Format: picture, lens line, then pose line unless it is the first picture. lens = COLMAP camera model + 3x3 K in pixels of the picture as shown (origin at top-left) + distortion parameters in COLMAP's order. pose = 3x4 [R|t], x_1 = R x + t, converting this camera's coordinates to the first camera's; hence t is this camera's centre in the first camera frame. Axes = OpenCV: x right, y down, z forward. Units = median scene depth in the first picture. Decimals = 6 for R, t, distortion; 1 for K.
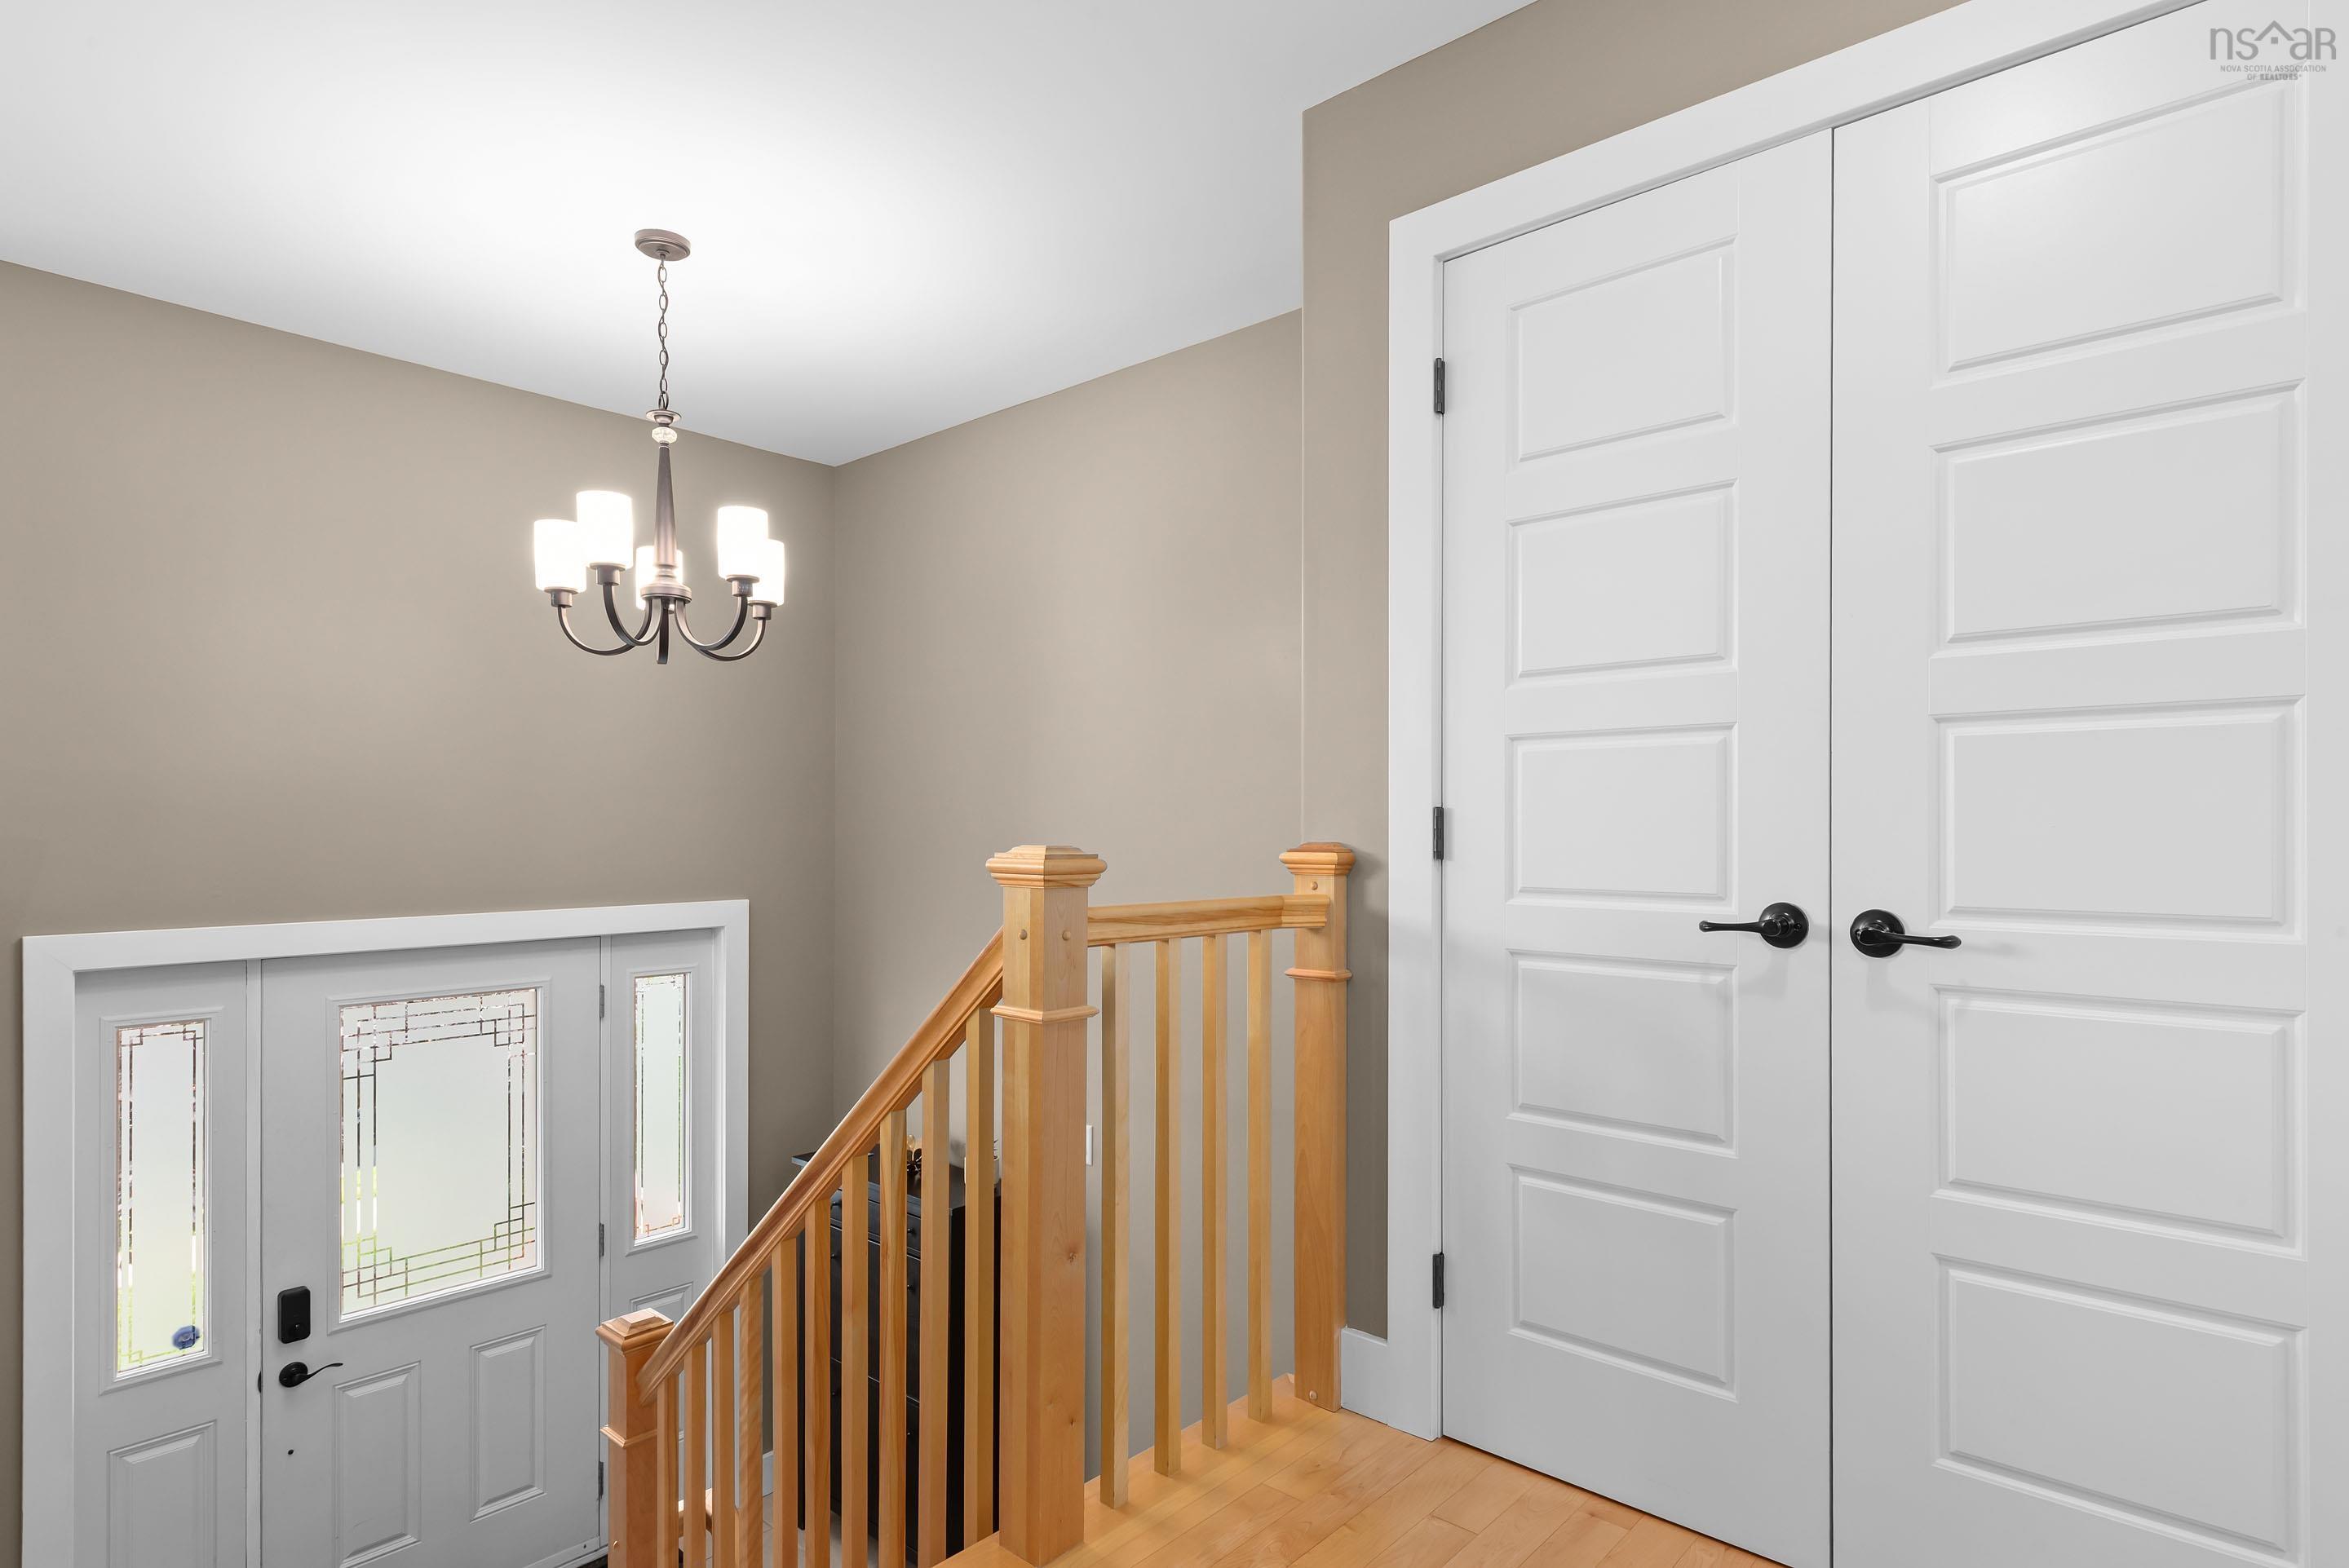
lens RADIAL K [[1206.1, 0, 1174.6], [0, 1206.1, 821.7], [0, 0, 1]] dist [0.000893, -0.000288]
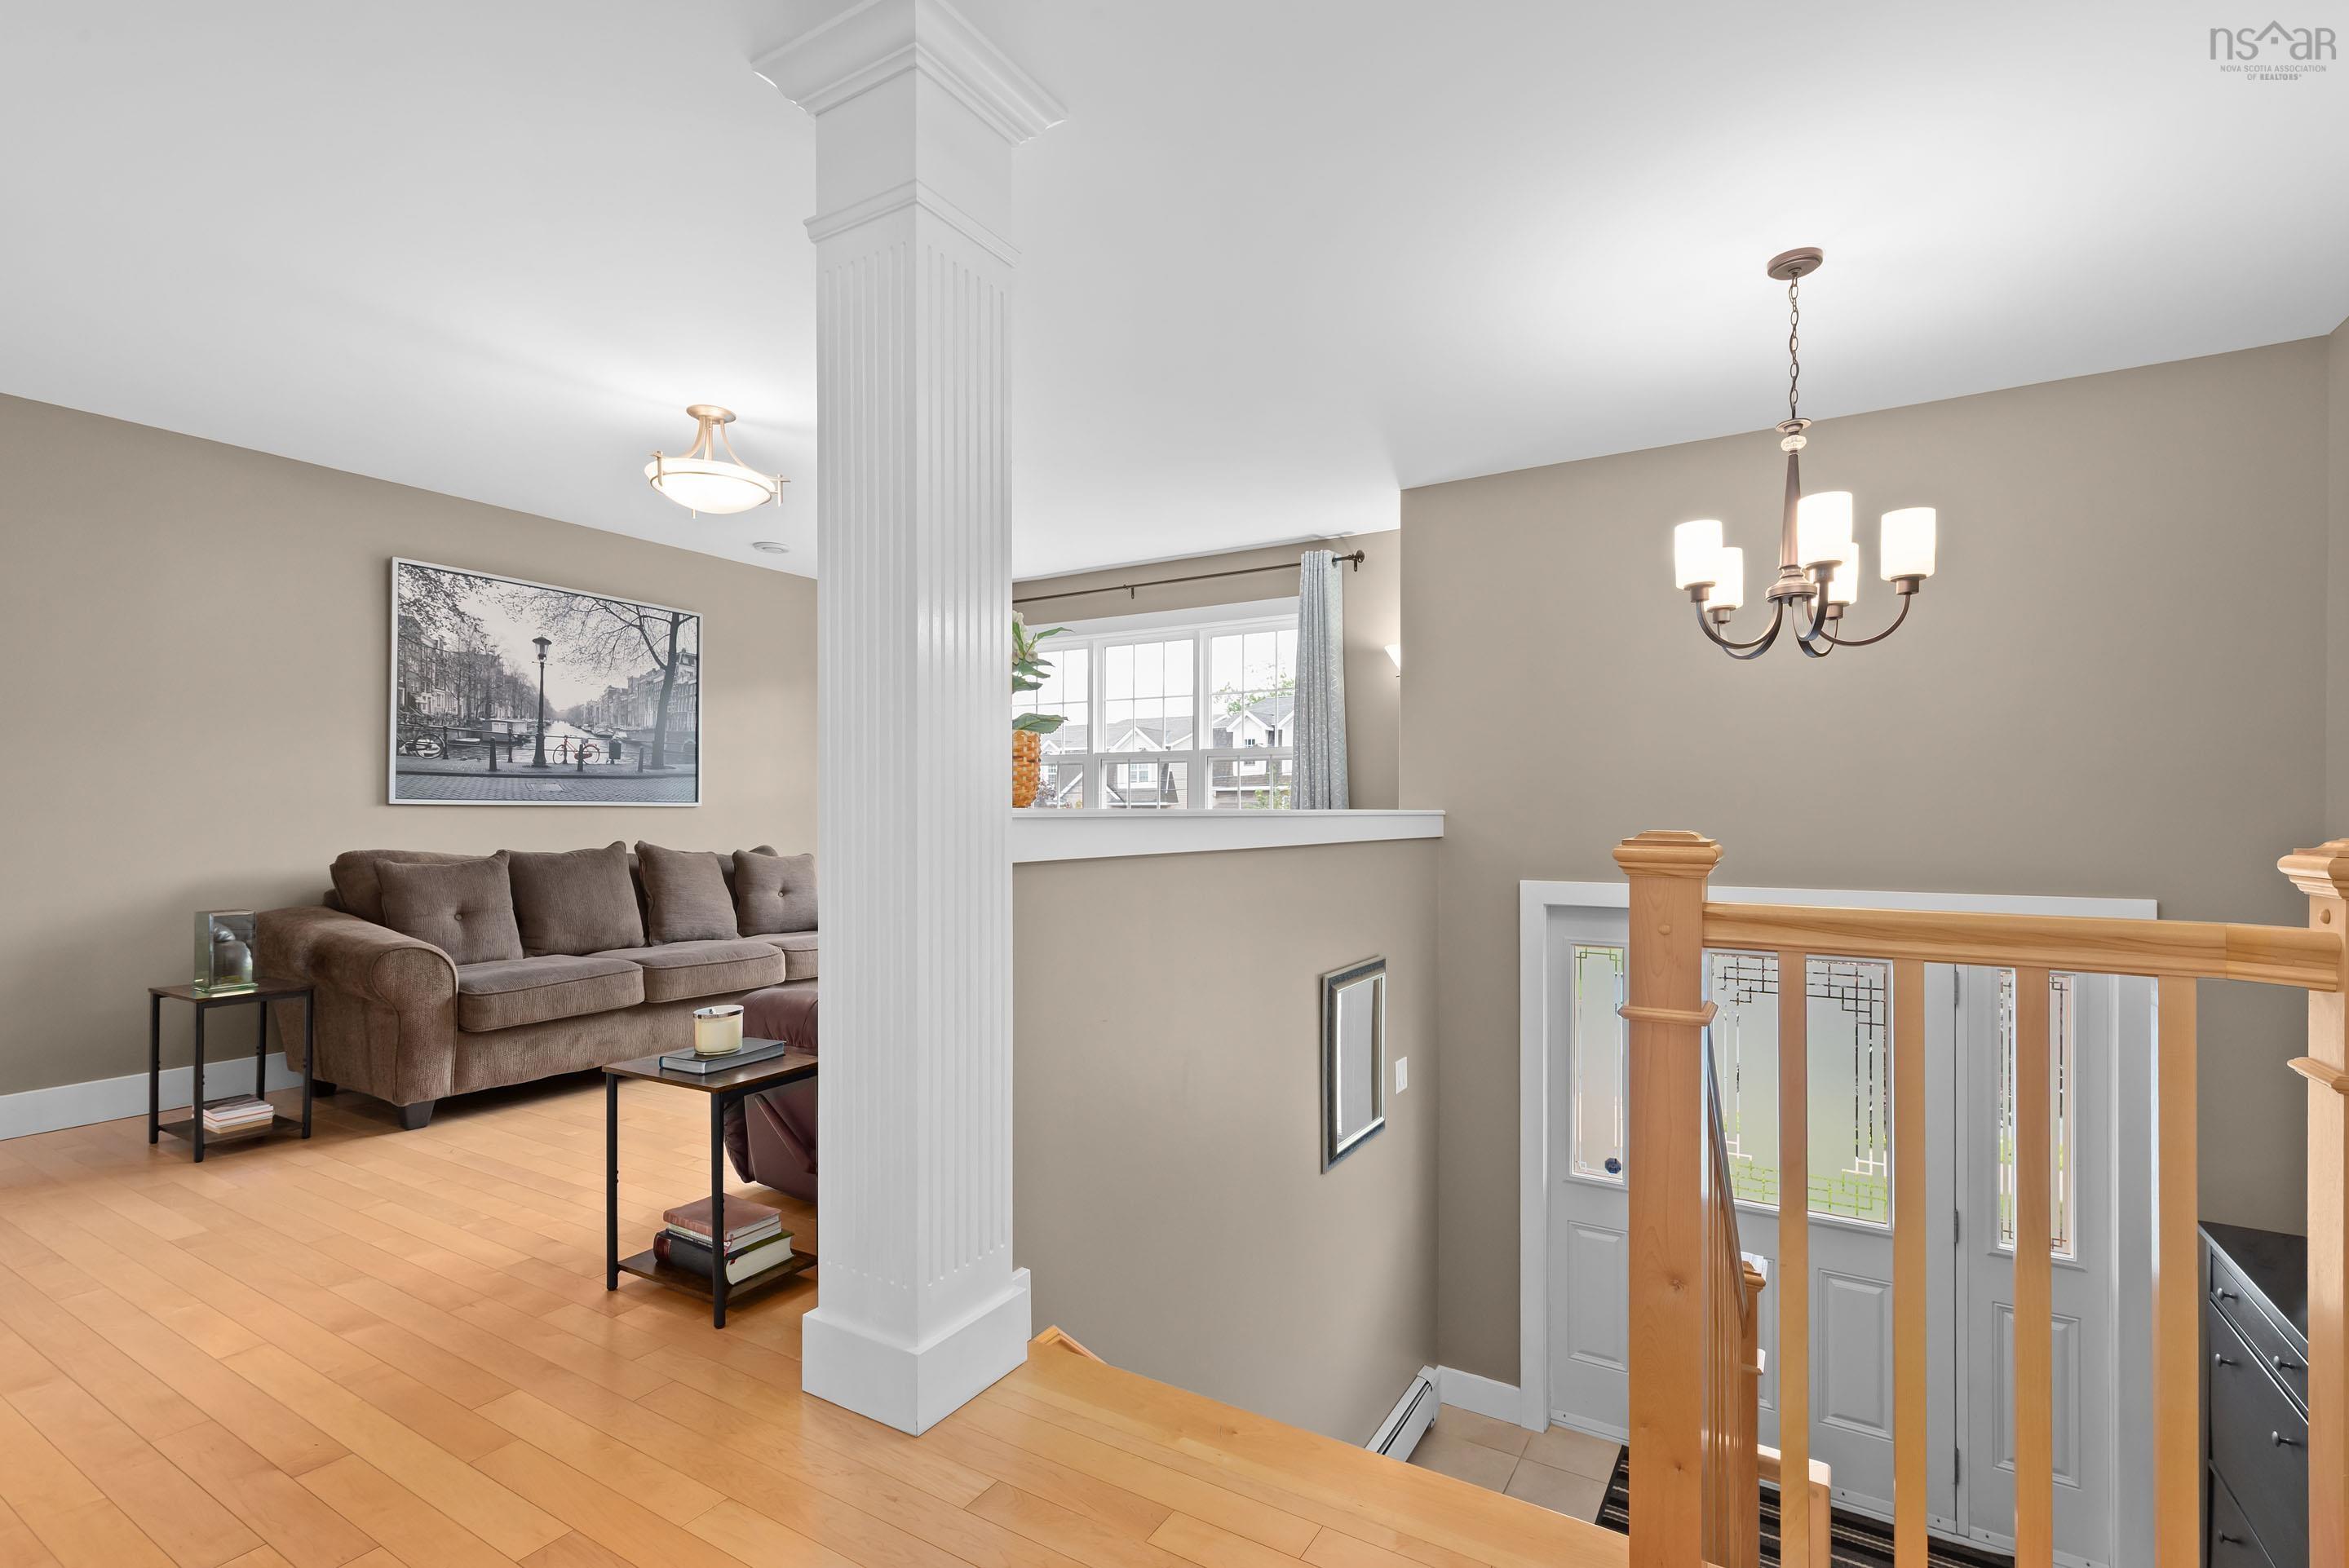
lens RADIAL K [[1065.4, 0, 1174.0], [0, 1065.4, 810.9], [0, 0, 1]] dist [0.000584, 0.000033]
pose [[0.177752, -0.001783, -0.984074, 0.398372], [0.002899, 0.999995, -0.001288, 0.002161], [0.984071, -0.002623, 0.177756, 0.294864]]
